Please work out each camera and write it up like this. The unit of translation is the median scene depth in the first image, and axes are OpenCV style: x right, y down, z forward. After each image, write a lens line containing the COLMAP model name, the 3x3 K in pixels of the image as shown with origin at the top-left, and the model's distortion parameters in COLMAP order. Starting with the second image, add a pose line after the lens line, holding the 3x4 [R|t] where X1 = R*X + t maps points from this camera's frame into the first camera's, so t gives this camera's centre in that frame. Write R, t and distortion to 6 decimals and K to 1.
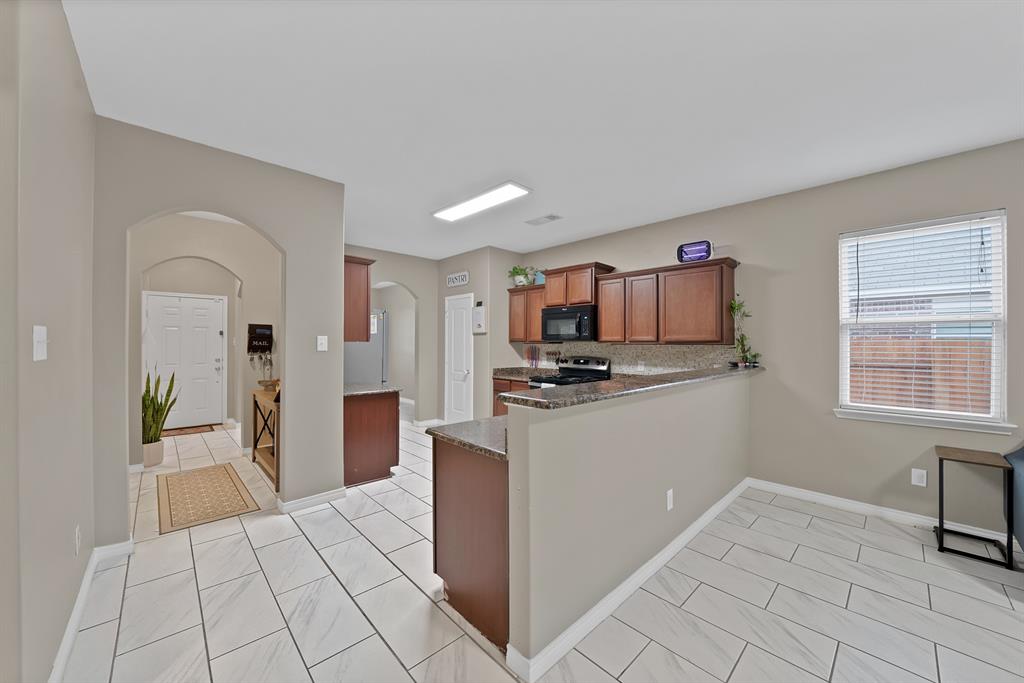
lens RADIAL K [[372.8, 0, 506.7], [0, 372.8, 342.2], [0, 0, 1]] dist [-0.018565, 0.000968]
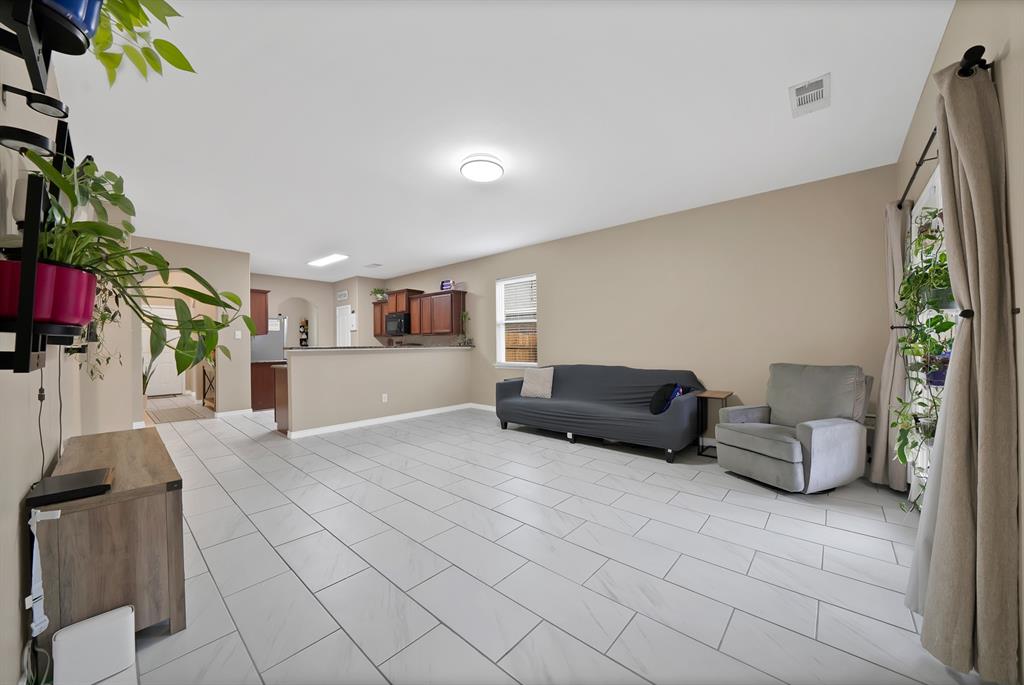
lens RADIAL K [[372.8, 0, 508.3], [0, 372.8, 344.3], [0, 0, 1]] dist [-0.018565, 0.000968]
pose [[0.996955, -0.011085, 0.077190, 0.557204], [0.010749, 0.999931, 0.004765, 0.040772], [-0.077237, -0.003921, 0.997005, -0.756674]]
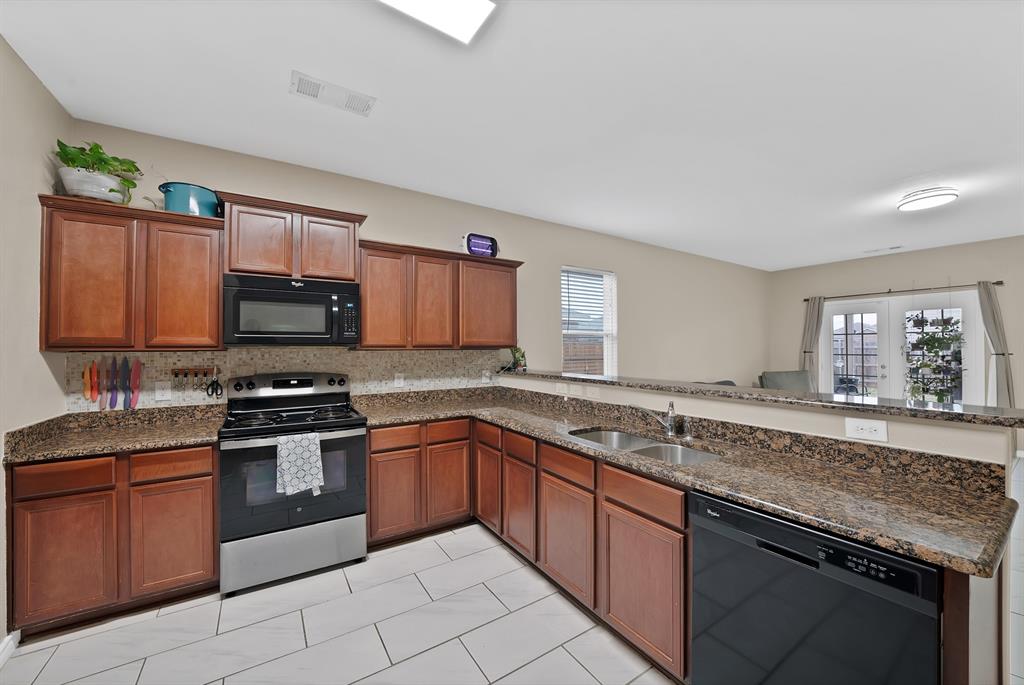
lens RADIAL K [[372.8, 0, 510.2], [0, 372.8, 340.5], [0, 0, 1]] dist [-0.018565, 0.000968]
pose [[0.186359, 0.015404, 0.982361, -0.299169], [0.002790, 0.999865, -0.016208, -0.000360], [-0.982478, 0.005761, 0.186291, 0.633525]]
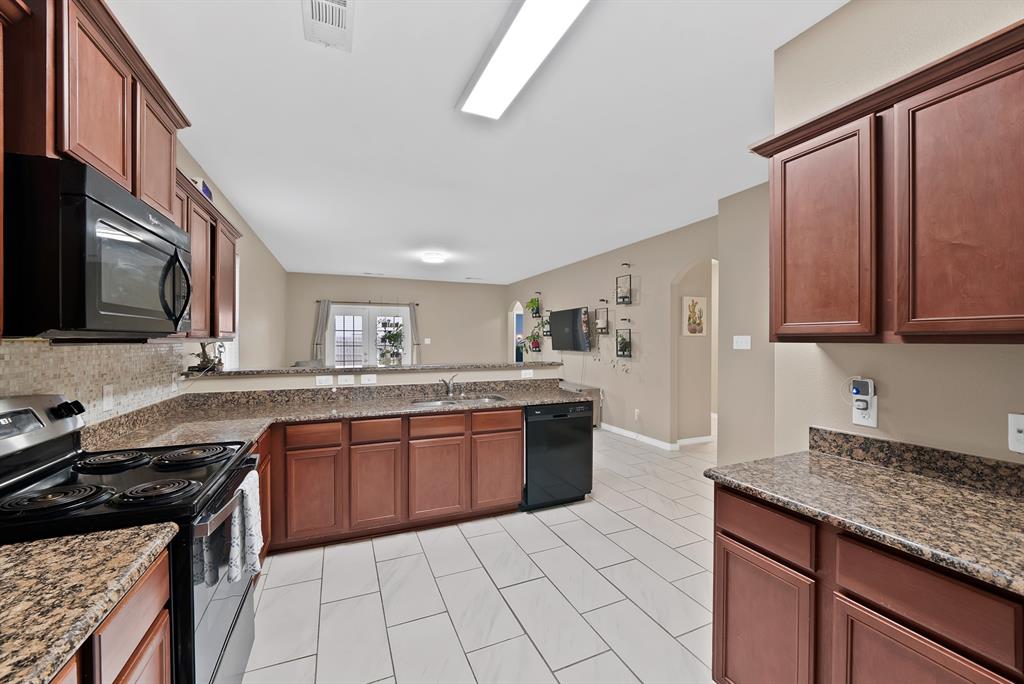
lens RADIAL K [[391.1, 0, 504.4], [0, 391.1, 339.5], [0, 0, 1]] dist [-0.019727, 0.001742]
pose [[-0.934734, -0.007033, 0.355279, -0.185832], [-0.007700, 0.999970, -0.000462, -0.002145], [-0.355265, -0.003168, -0.934760, 1.195884]]
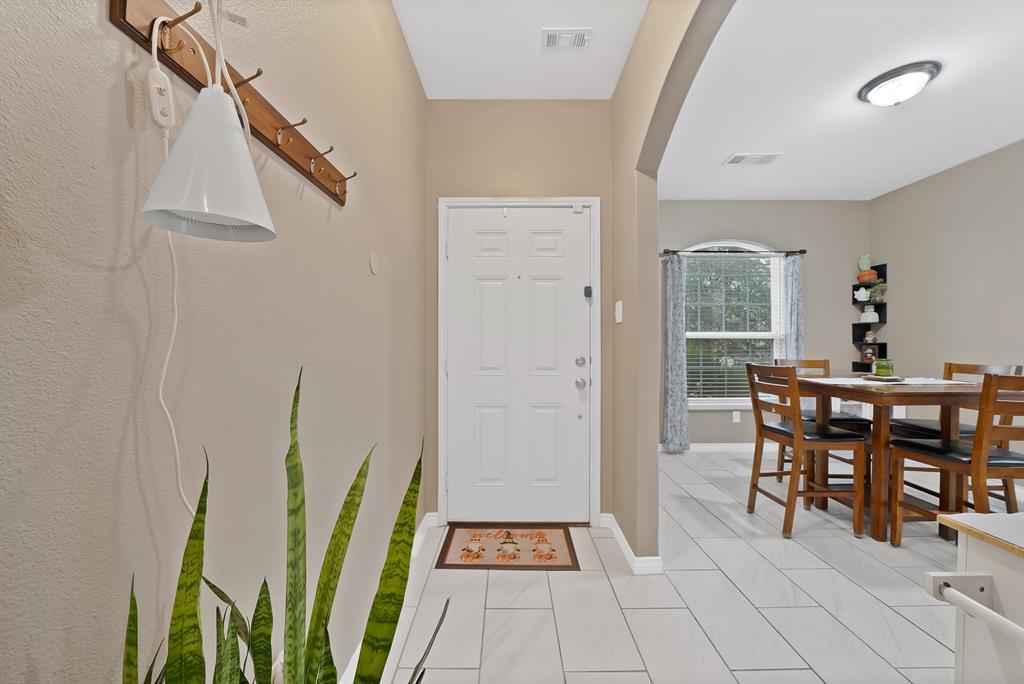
lens RADIAL K [[372.8, 0, 509.0], [0, 372.8, 336.1], [0, 0, 1]] dist [-0.018565, 0.000968]
pose [[0.720561, -0.013330, -0.693263, -0.743792], [0.001685, 0.999846, -0.017473, 0.037728], [0.693390, 0.011422, 0.720472, 0.873113]]
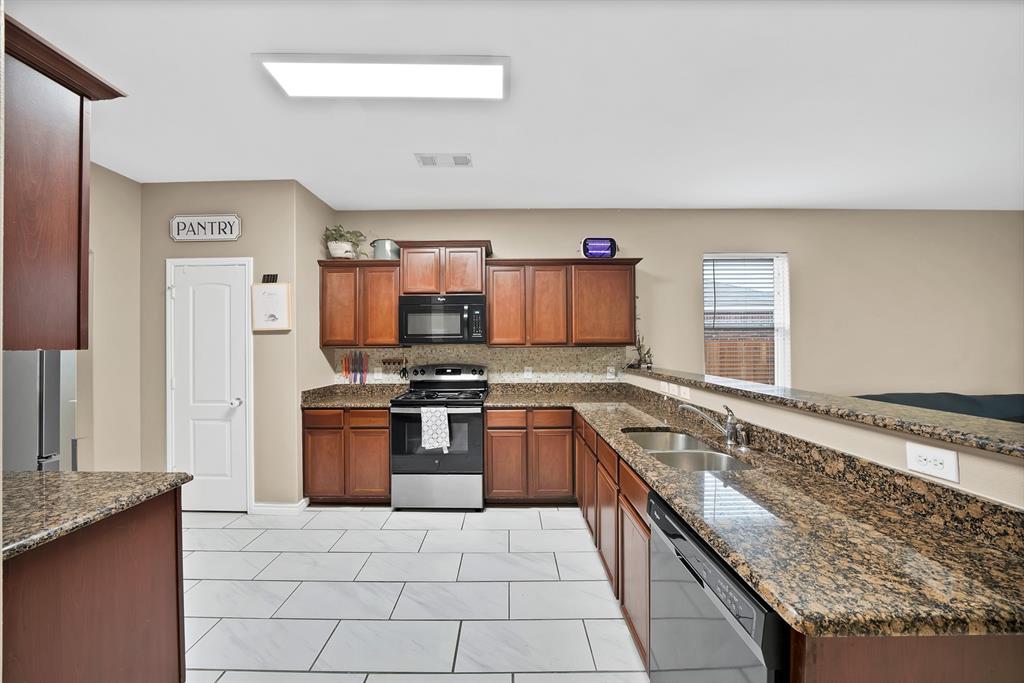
lens RADIAL K [[372.8, 0, 516.1], [0, 372.8, 337.8], [0, 0, 1]] dist [-0.018565, 0.000968]
pose [[0.690892, 0.006758, 0.722926, -0.264188], [0.008172, 0.999819, -0.017157, -0.001000], [-0.722911, 0.017761, 0.690712, 0.420105]]
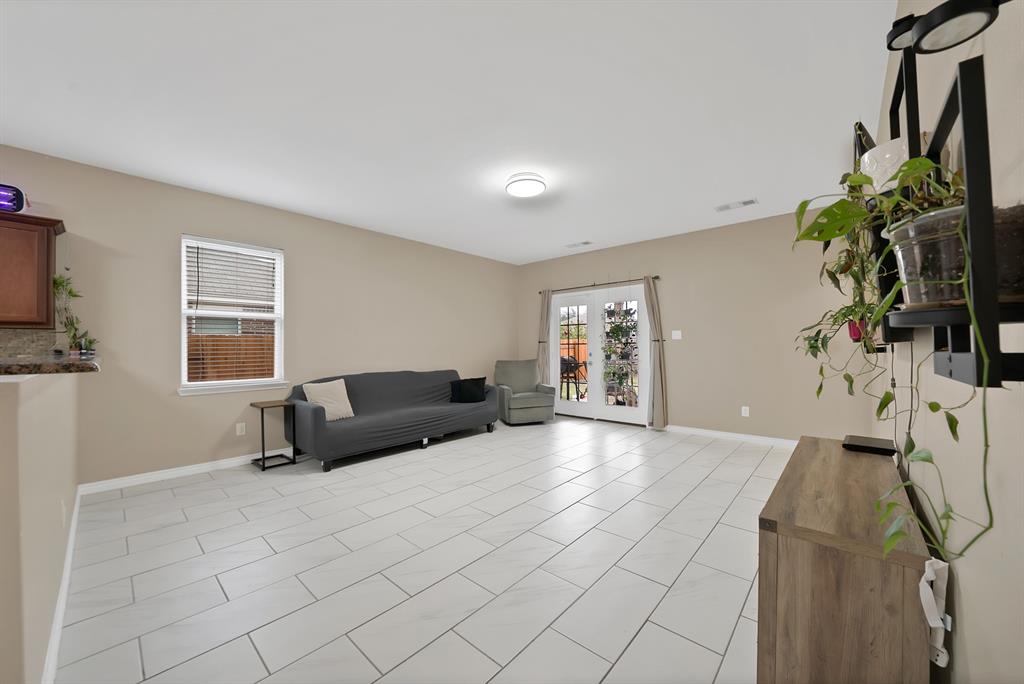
lens RADIAL K [[372.8, 0, 513.8], [0, 372.8, 340.2], [0, 0, 1]] dist [-0.018565, 0.000968]
pose [[-0.080455, 0.017625, 0.996602, -0.203439], [0.006719, 0.999831, -0.017140, 0.040545], [-0.996736, 0.005317, -0.080560, 0.050043]]
